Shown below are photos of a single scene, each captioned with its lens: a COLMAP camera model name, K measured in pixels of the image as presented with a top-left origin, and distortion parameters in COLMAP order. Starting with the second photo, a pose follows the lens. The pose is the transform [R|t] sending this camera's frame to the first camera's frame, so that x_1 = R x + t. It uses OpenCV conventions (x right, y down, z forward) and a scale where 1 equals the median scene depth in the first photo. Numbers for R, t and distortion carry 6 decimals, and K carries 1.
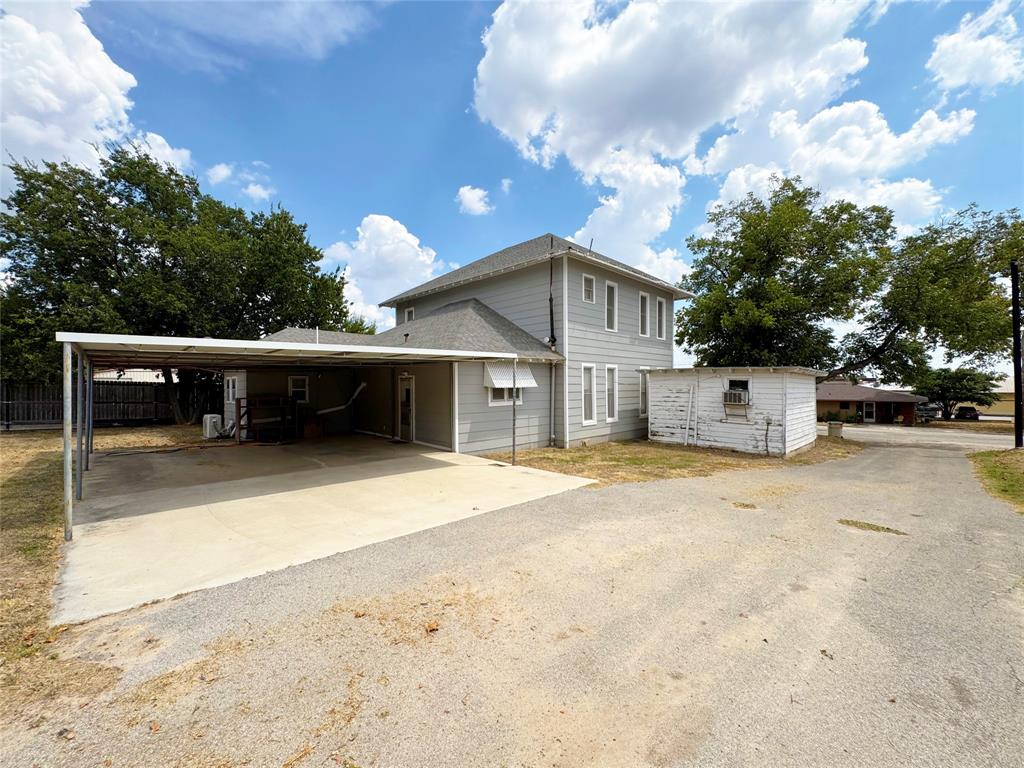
lens RADIAL K [[412.2, 0, 512.5], [0, 412.2, 382.9], [0, 0, 1]] dist [-0.002997, 0.000781]
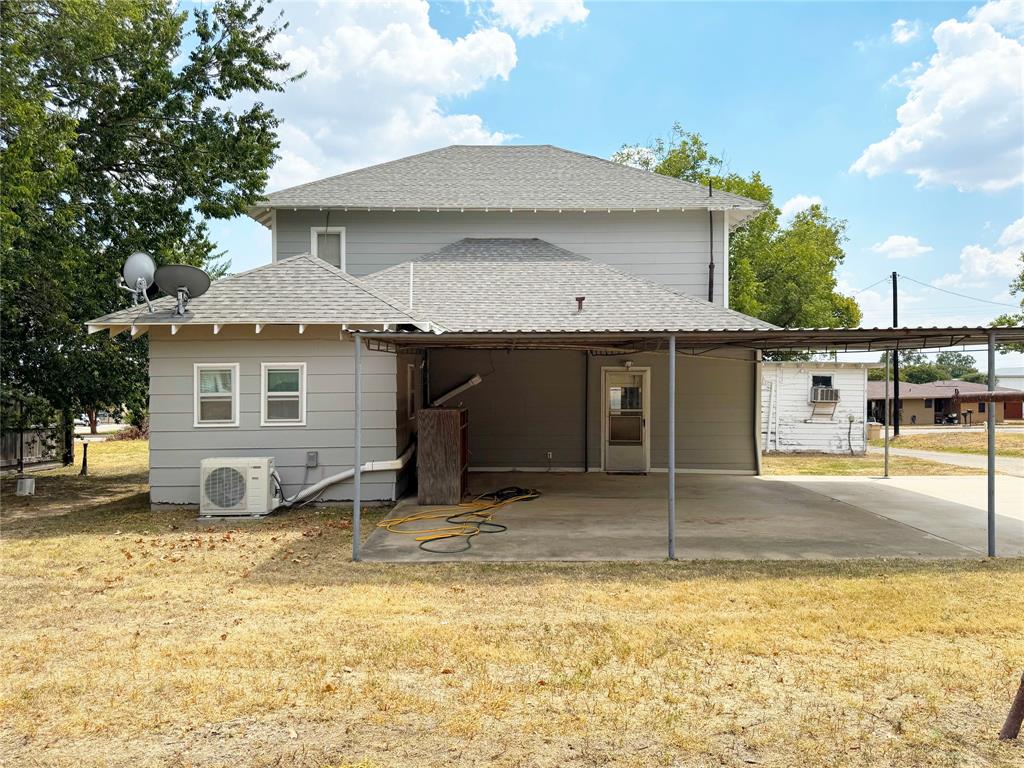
lens RADIAL K [[739.7, 0, 512.1], [0, 739.7, 389.2], [0, 0, 1]] dist [0.059249, -0.000175]
pose [[0.707755, -0.009794, 0.706390, -1.106268], [0.000088, 0.999905, 0.013775, -0.000004], [-0.706458, -0.009687, 0.707688, 0.310160]]
